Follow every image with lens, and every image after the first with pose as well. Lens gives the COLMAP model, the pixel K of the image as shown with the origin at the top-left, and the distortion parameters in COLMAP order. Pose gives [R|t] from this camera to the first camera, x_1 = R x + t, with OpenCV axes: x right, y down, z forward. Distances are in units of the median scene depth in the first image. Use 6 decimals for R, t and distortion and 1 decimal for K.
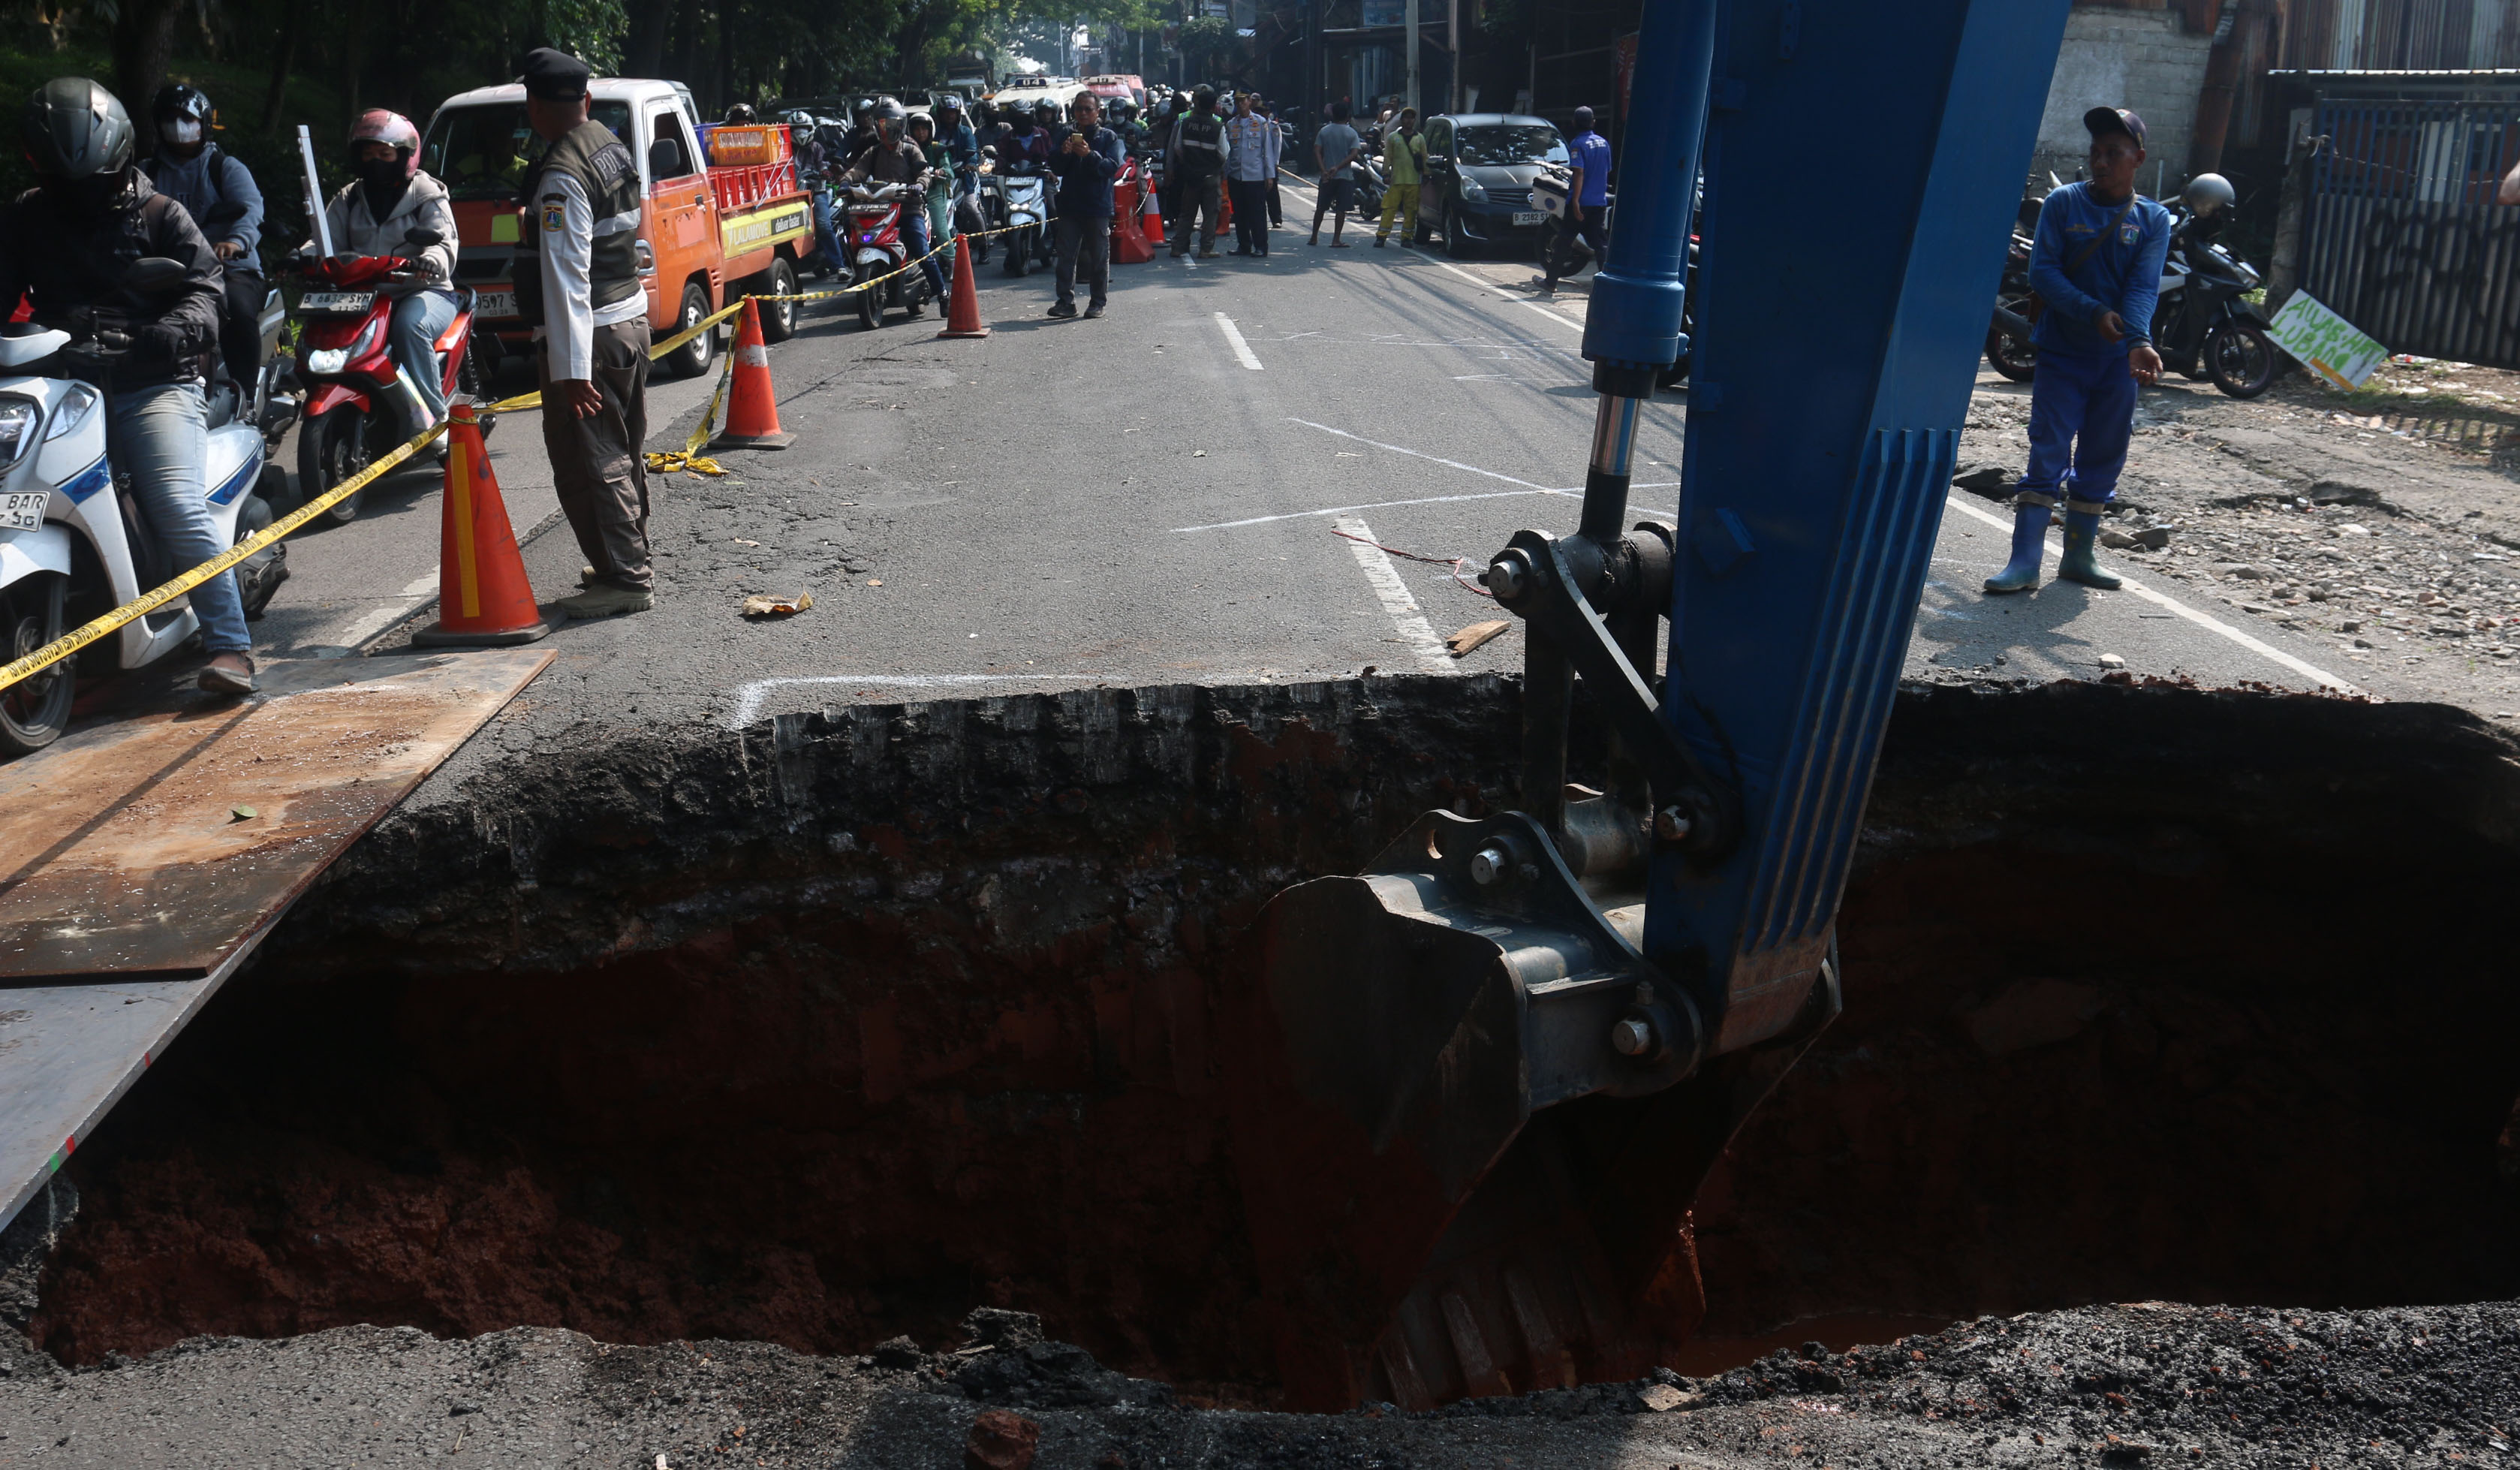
lens RADIAL K [[2145.3, 0, 1347.5], [0, 2145.3, 793.0], [0, 0, 1]] dist [-0.100734, 0.067074]
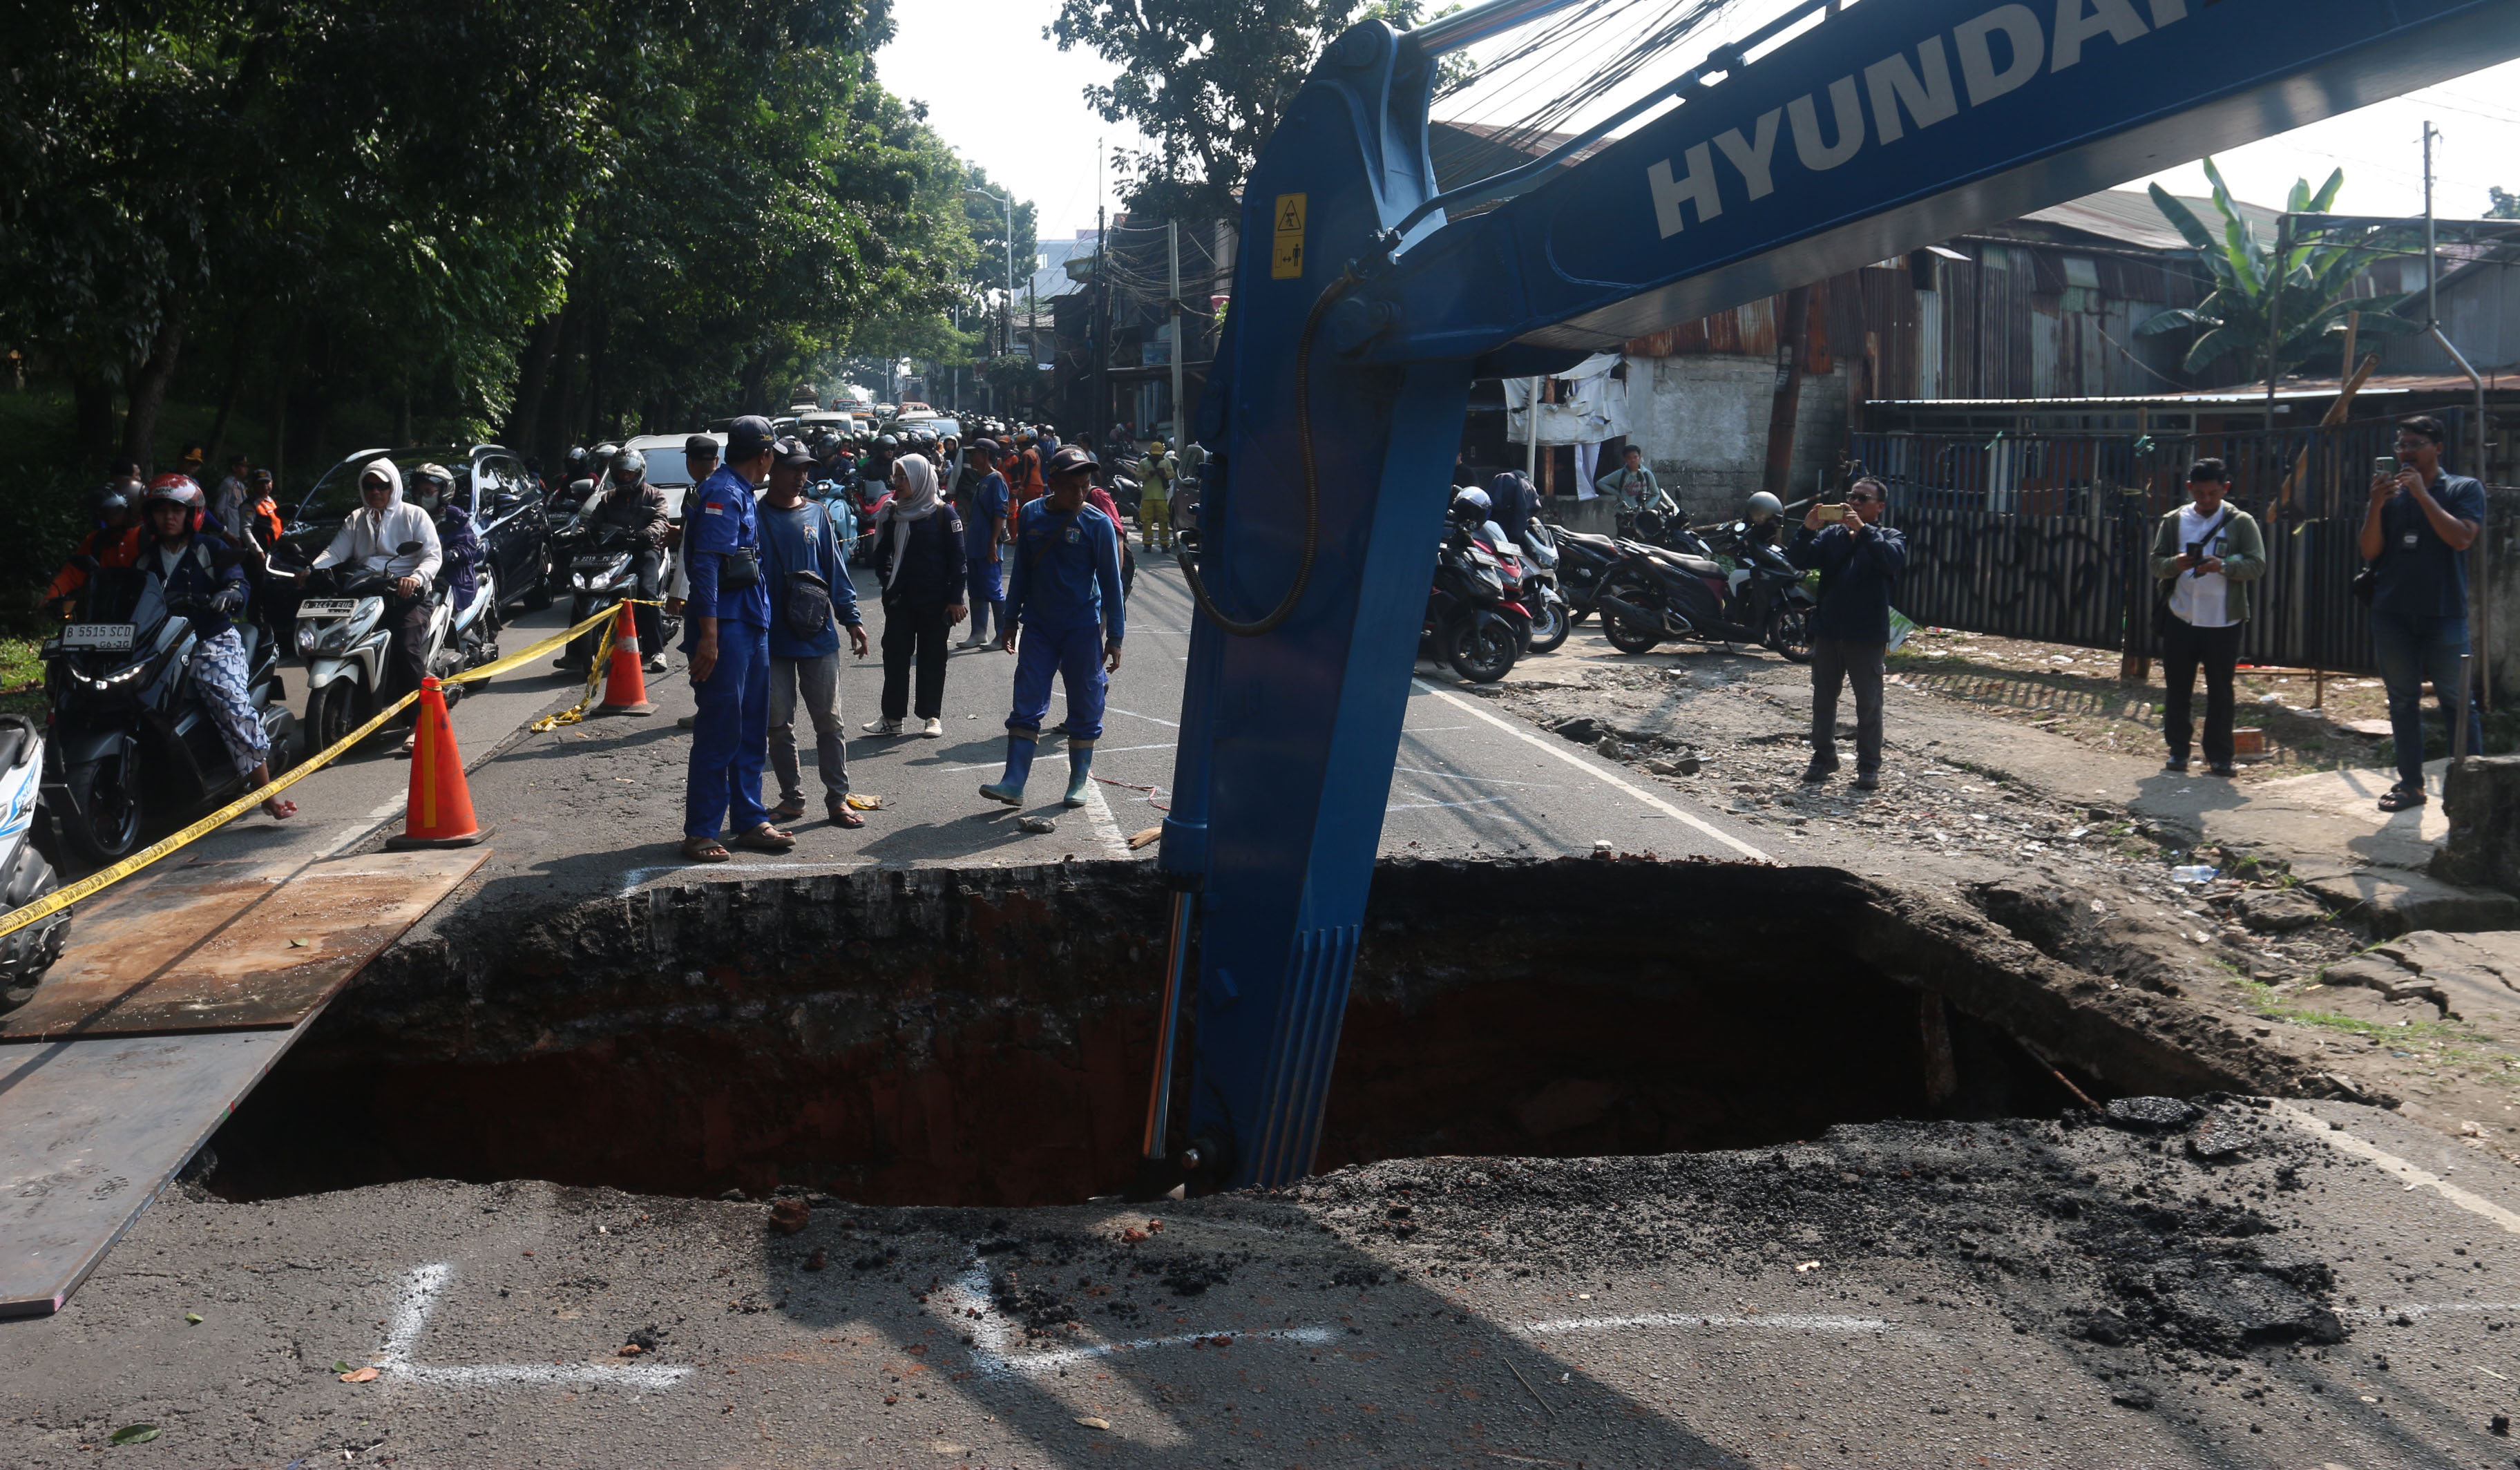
lens RADIAL K [[2036.5, 0, 1254.8], [0, 2036.5, 647.3], [0, 0, 1]] dist [-0.083325, 0.008721]
pose [[0.998810, -0.010850, 0.047546, 0.072499], [0.020083, 0.979943, -0.198265, 0.078578], [-0.044441, 0.198984, 0.978994, -0.369085]]
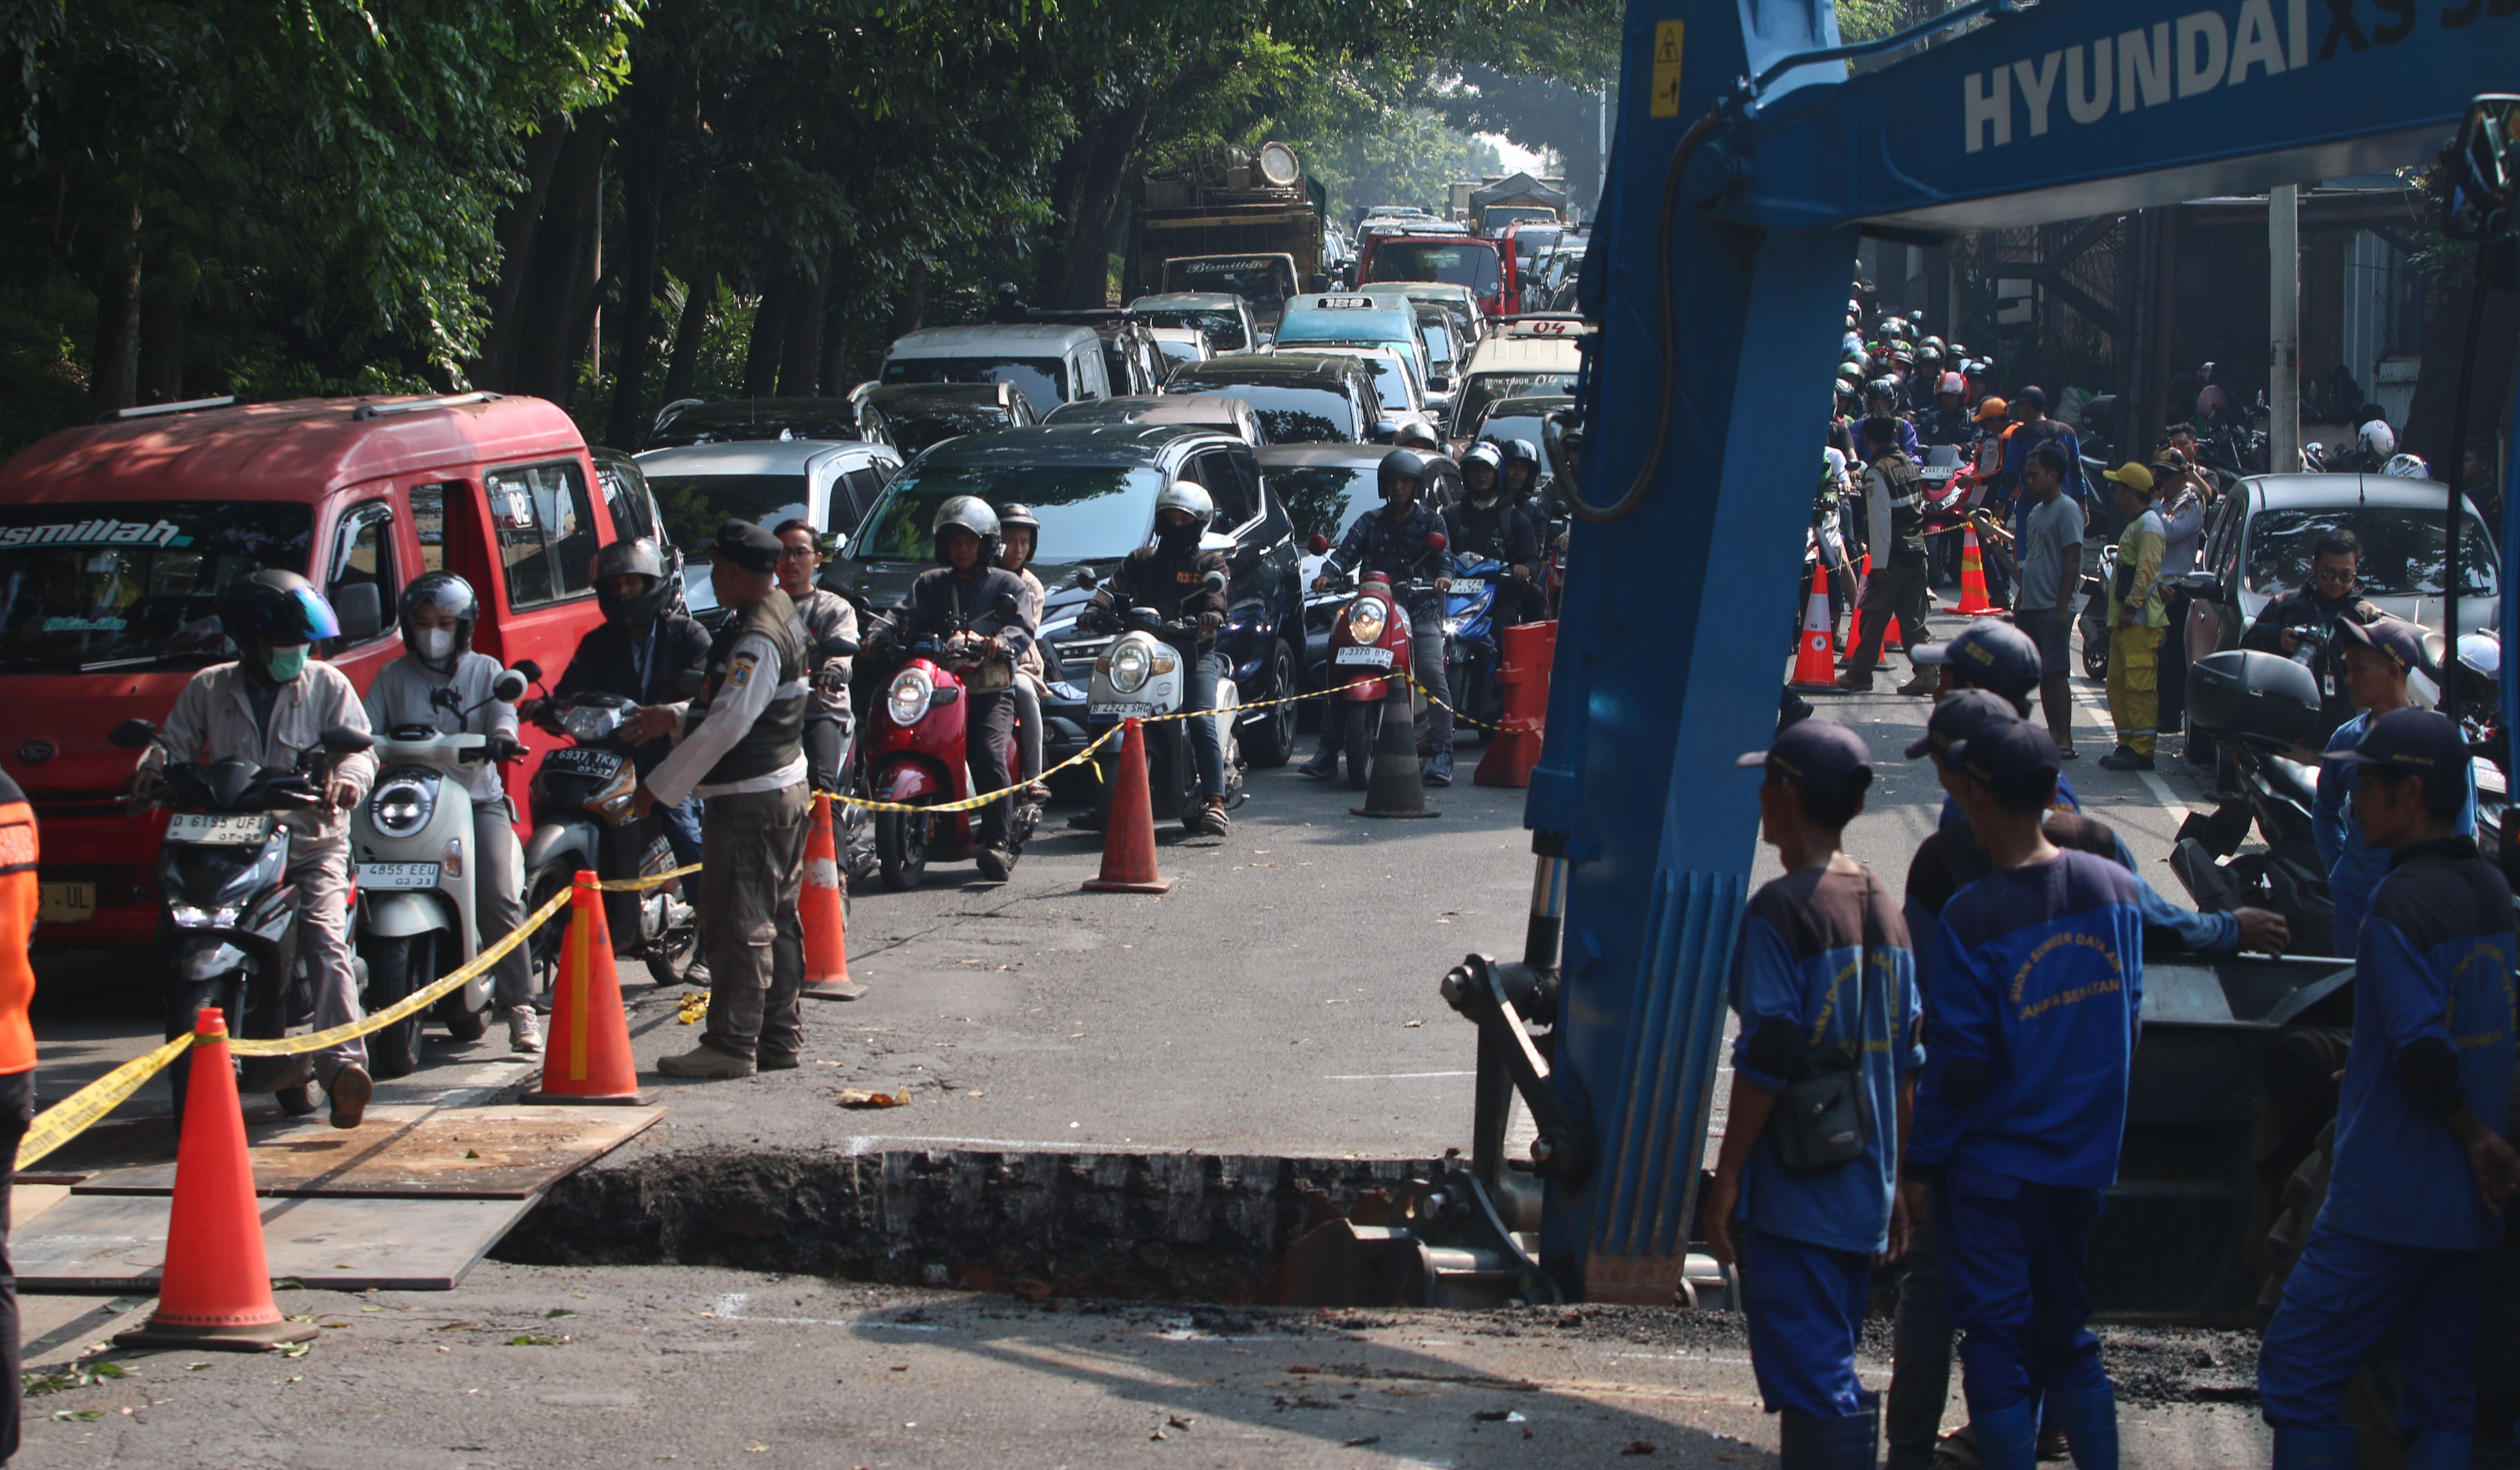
lens RADIAL K [[11057.8, 0, 1260.0], [0, 11057.8, 735.0], [0, 0, 1]] dist [-0.037833, -226.081853]
pose [[0.983423, 0.024800, -0.179624, 0.878936], [-0.069263, 0.966864, -0.245715, 1.072445], [0.167578, 0.254083, 0.952554, -4.164377]]
